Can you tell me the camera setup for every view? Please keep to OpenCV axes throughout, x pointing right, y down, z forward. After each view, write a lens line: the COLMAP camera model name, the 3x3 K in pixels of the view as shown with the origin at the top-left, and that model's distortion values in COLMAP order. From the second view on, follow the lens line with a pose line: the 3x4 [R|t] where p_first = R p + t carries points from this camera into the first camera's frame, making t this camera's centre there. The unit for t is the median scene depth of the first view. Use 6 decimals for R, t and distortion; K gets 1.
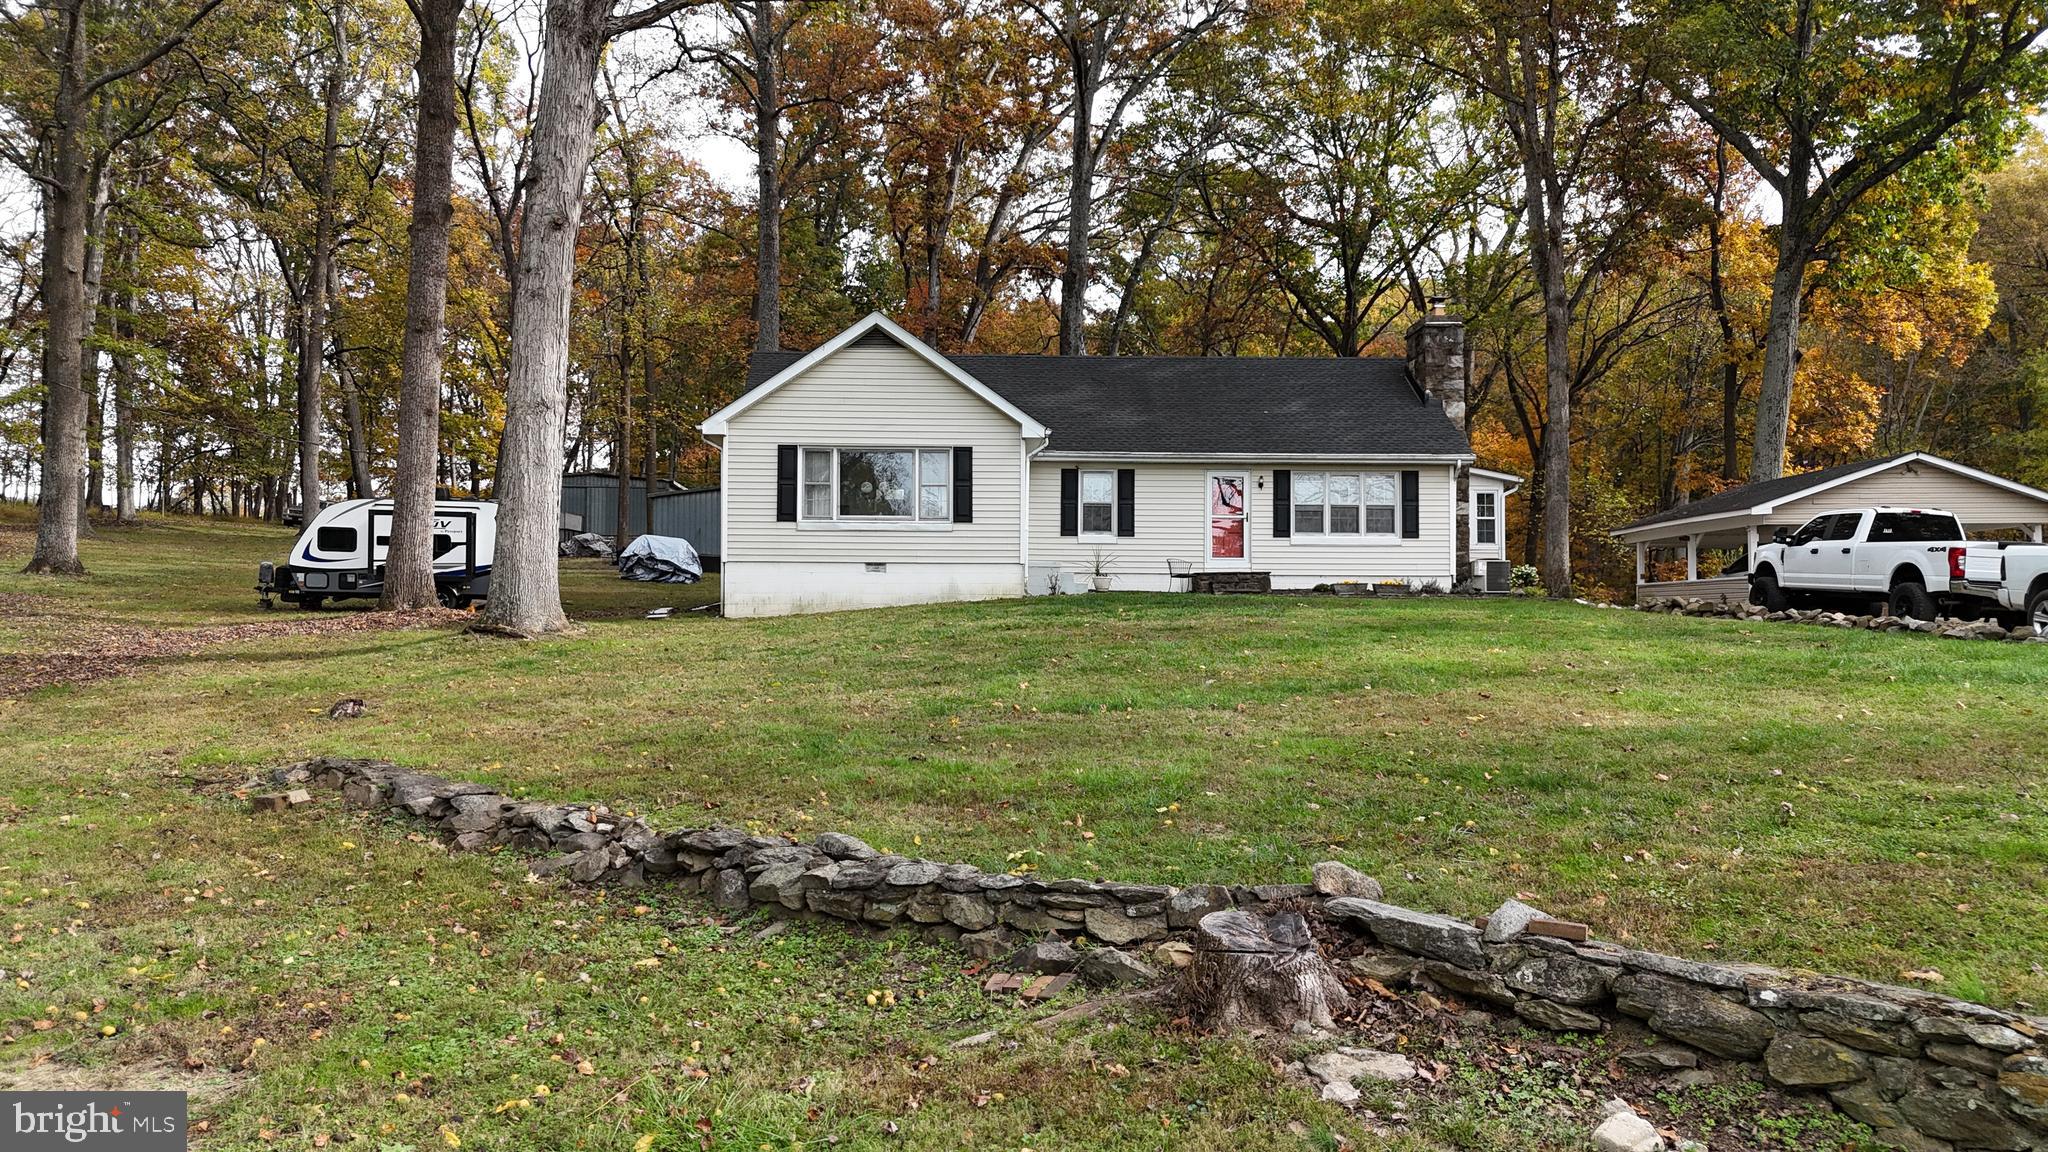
lens RADIAL K [[1504.7, 0, 1019.8], [0, 1504.7, 547.2], [0, 0, 1]] dist [0.048315, -0.045047]
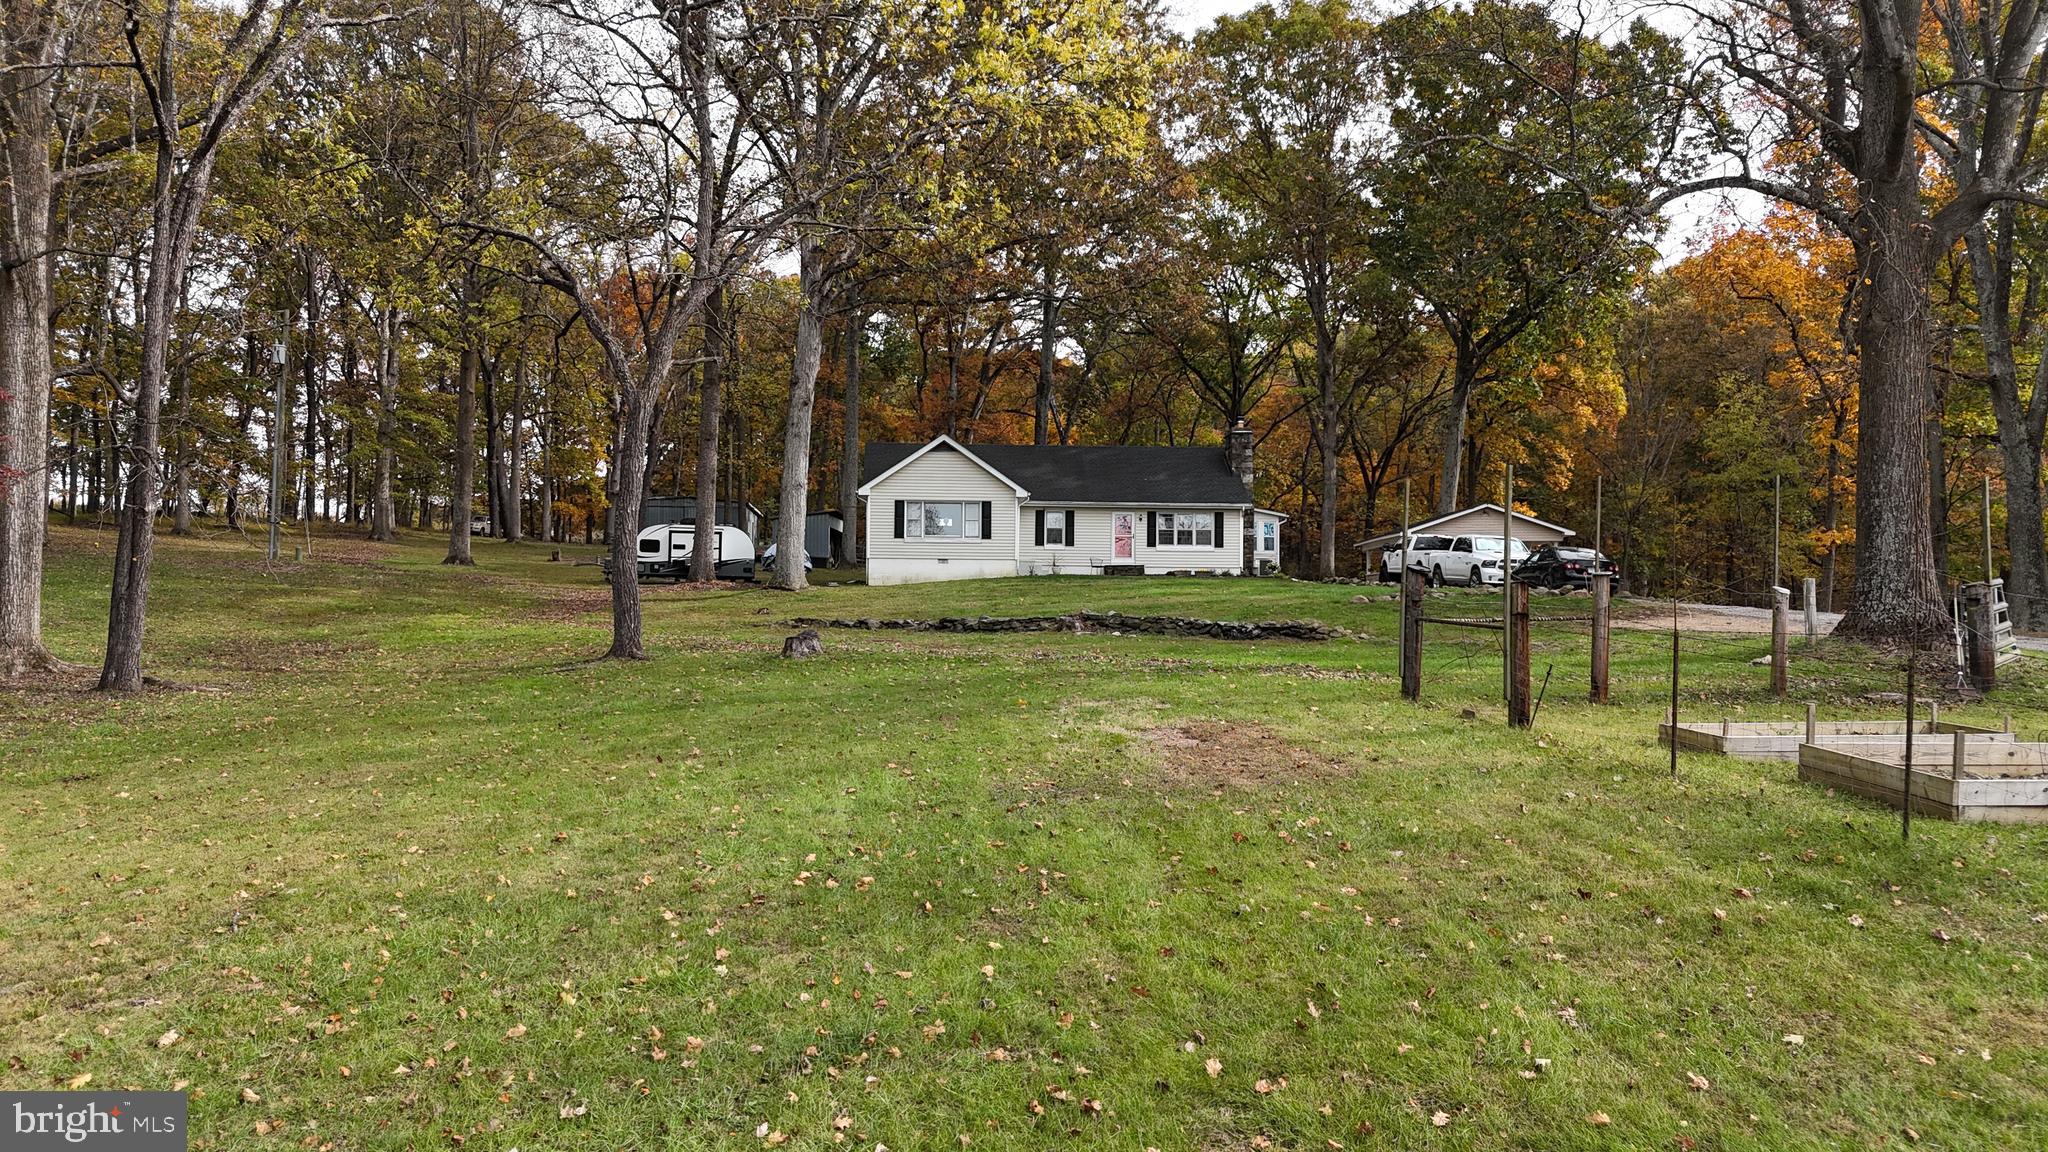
lens RADIAL K [[1504.7, 0, 1022.2], [0, 1504.7, 571.0], [0, 0, 1]] dist [0.048315, -0.045047]
pose [[0.999821, 0.003810, 0.018553, -0.024126], [-0.004015, 0.999931, 0.011044, 0.003499], [-0.018510, -0.011117, 0.999767, -0.895237]]
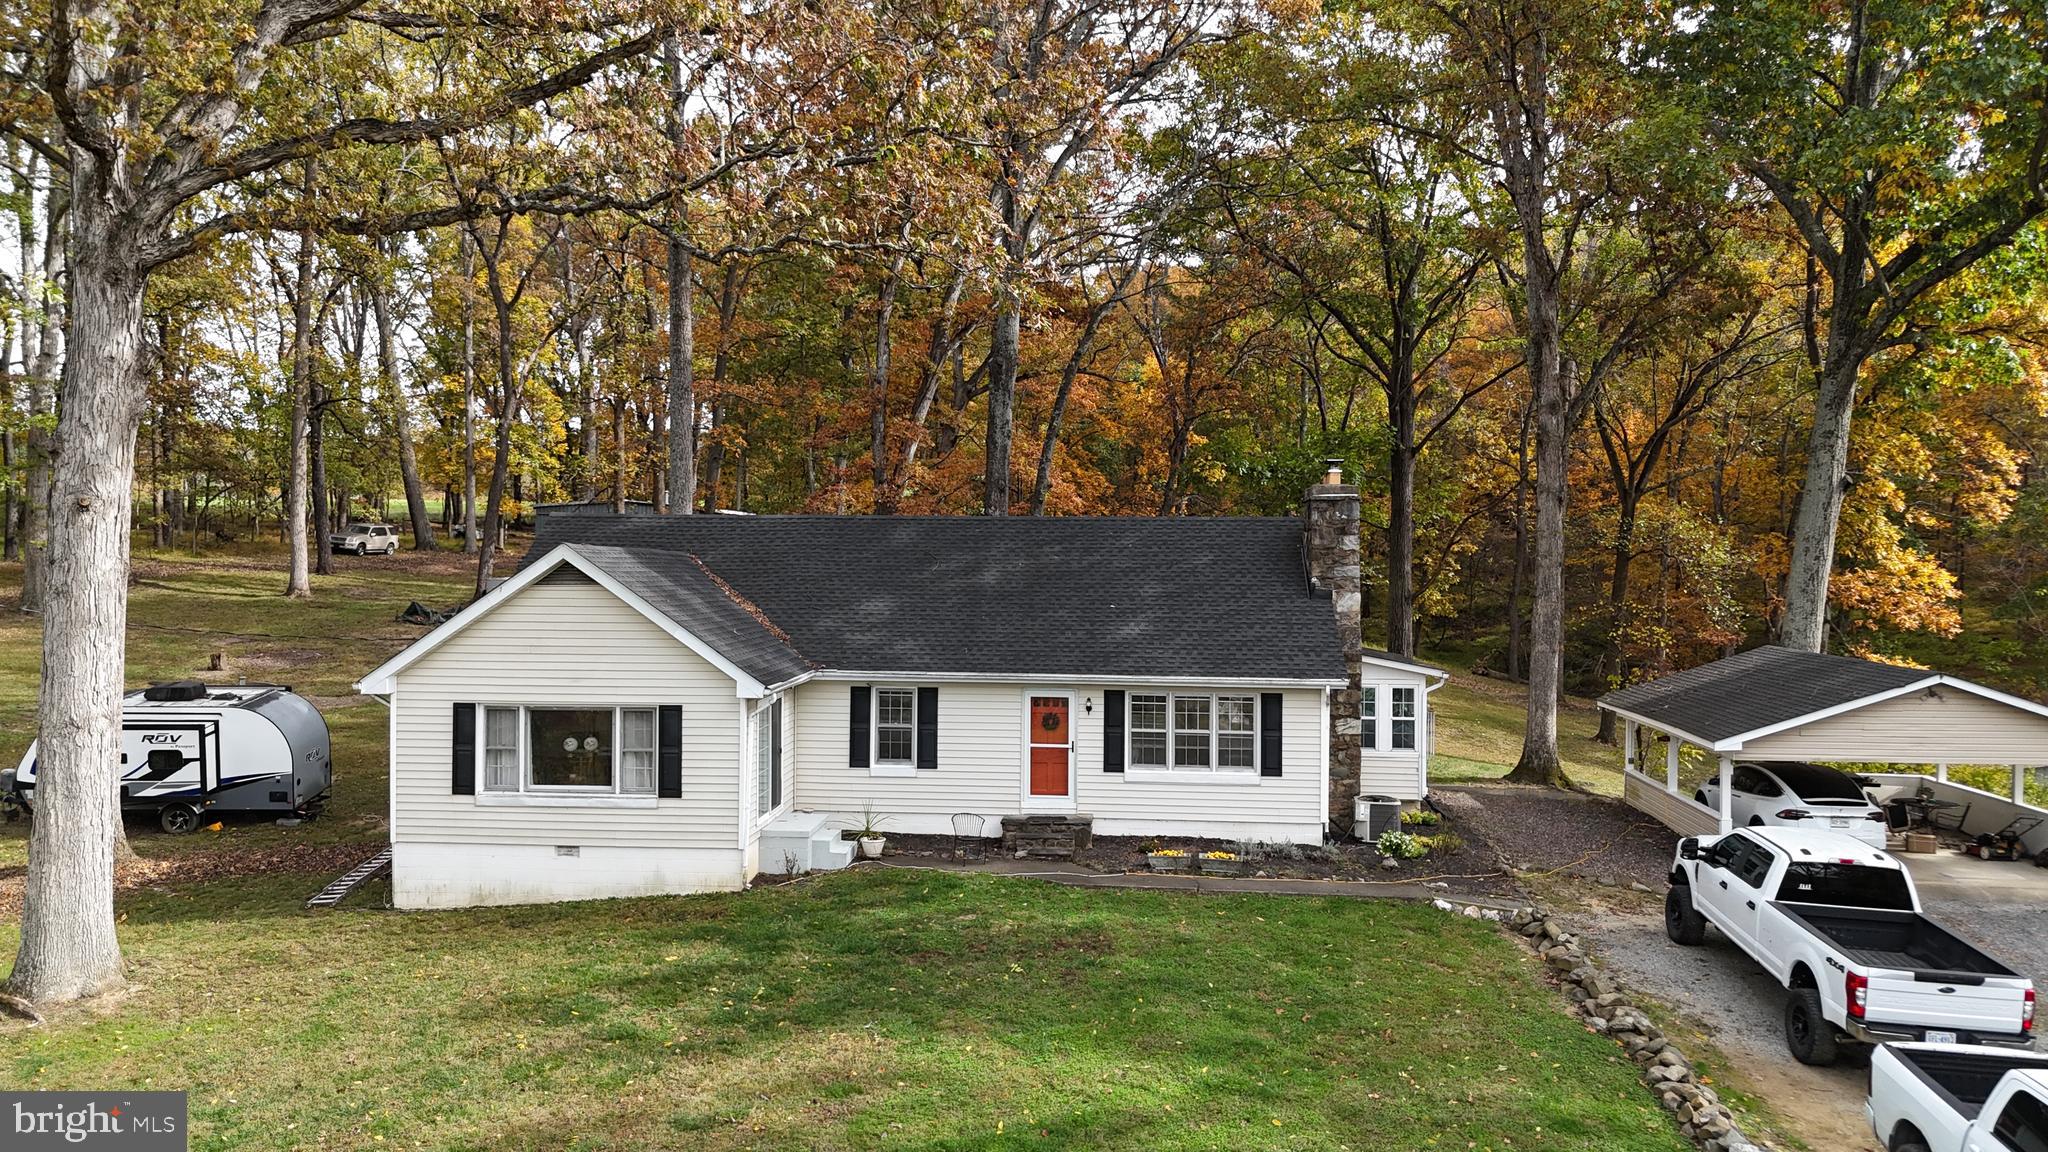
lens RADIAL K [[1504.7, 0, 1024.1], [0, 1504.7, 553.7], [0, 0, 1]] dist [0.048315, -0.045047]
pose [[0.992134, 0.003530, -0.125128, 0.229361], [0.003908, 0.998242, 0.059144, -0.175952], [0.125117, -0.059168, 0.990376, 0.183141]]
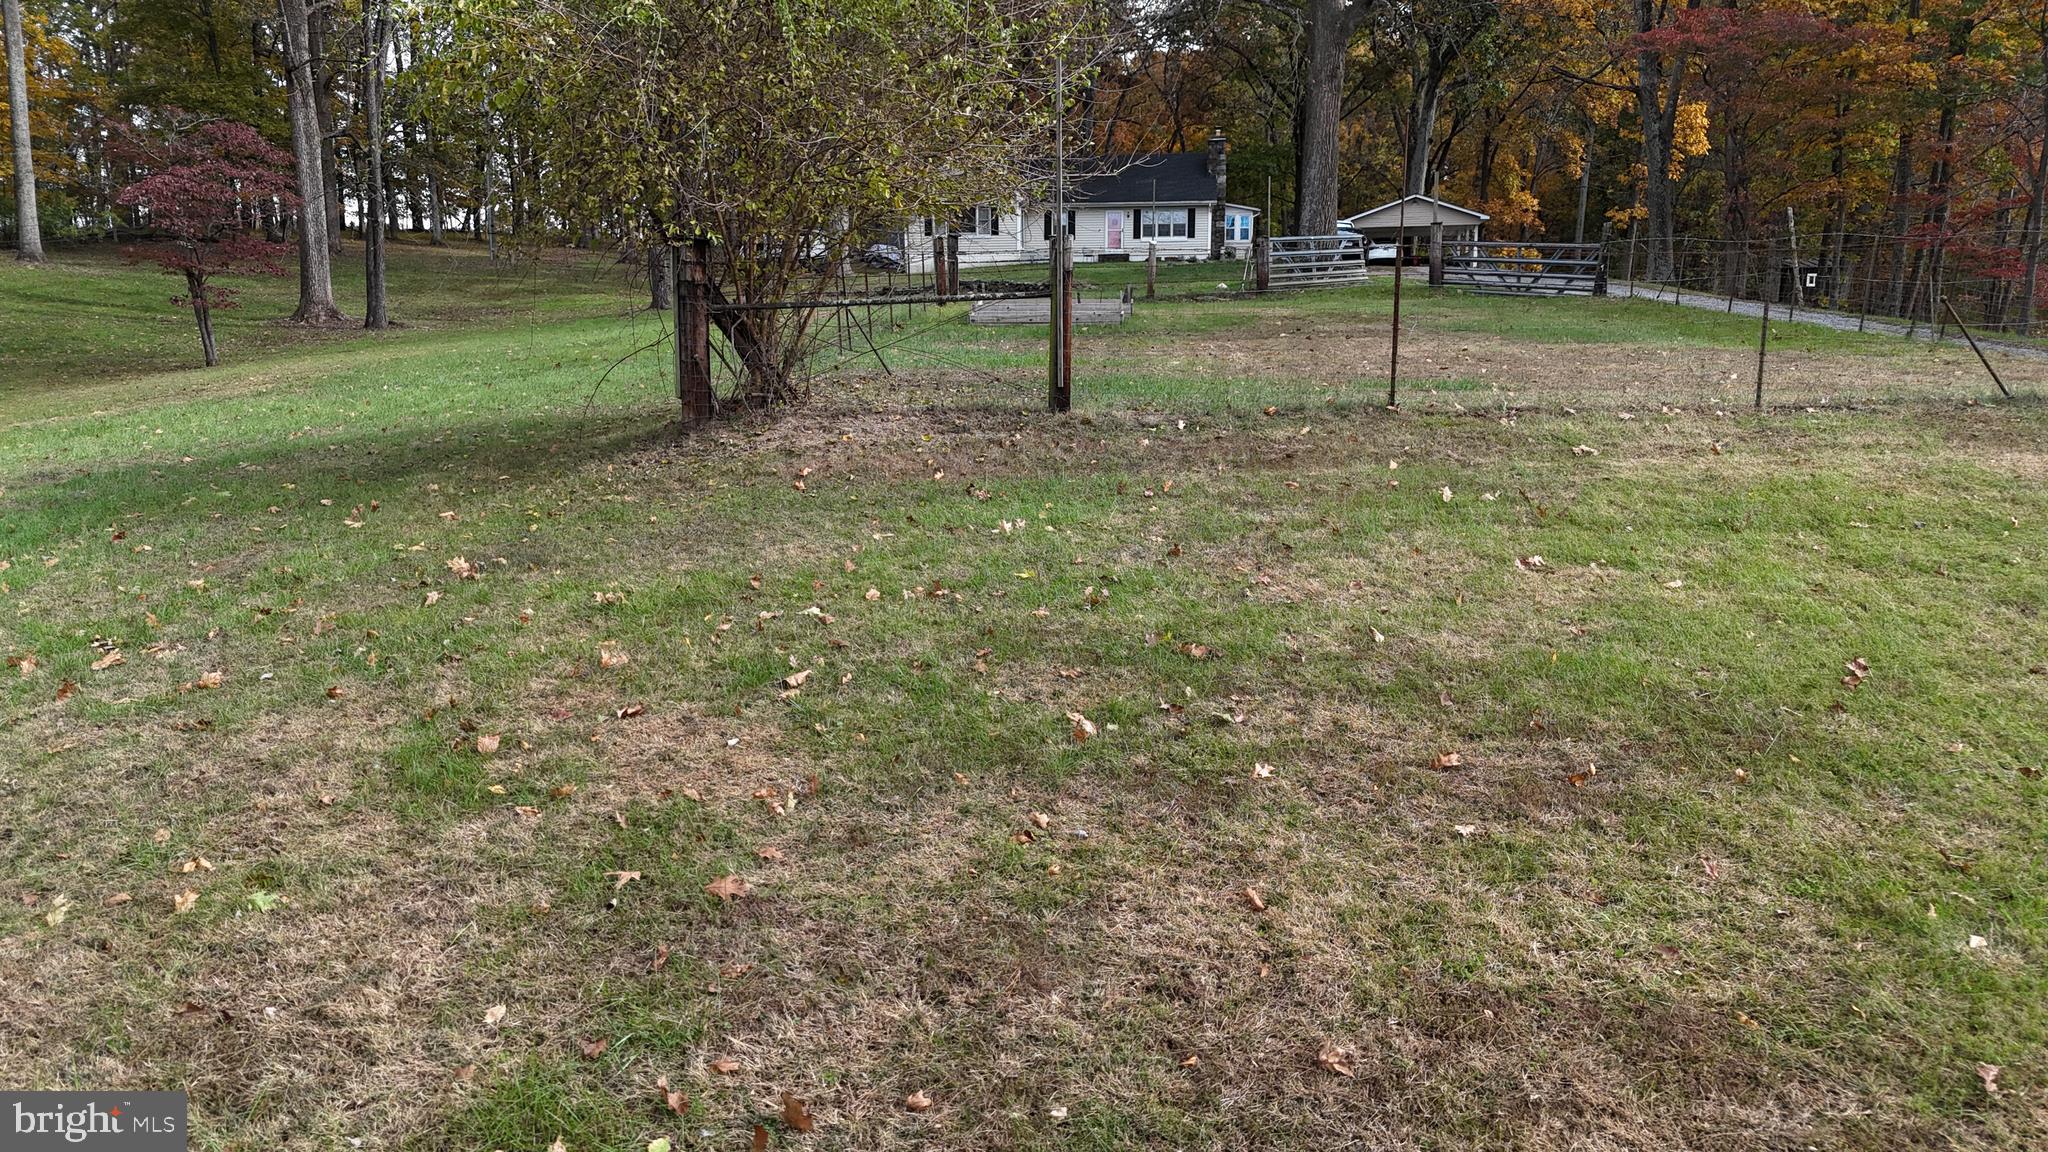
lens RADIAL K [[1504.7, 0, 1011.0], [0, 1504.7, 594.6], [0, 0, 1]] dist [0.048315, -0.045047]
pose [[0.987743, 0.018656, -0.154972, 0.359368], [0.014951, 0.976959, 0.212902, 0.032605], [0.155373, -0.212610, 0.964705, -1.459658]]
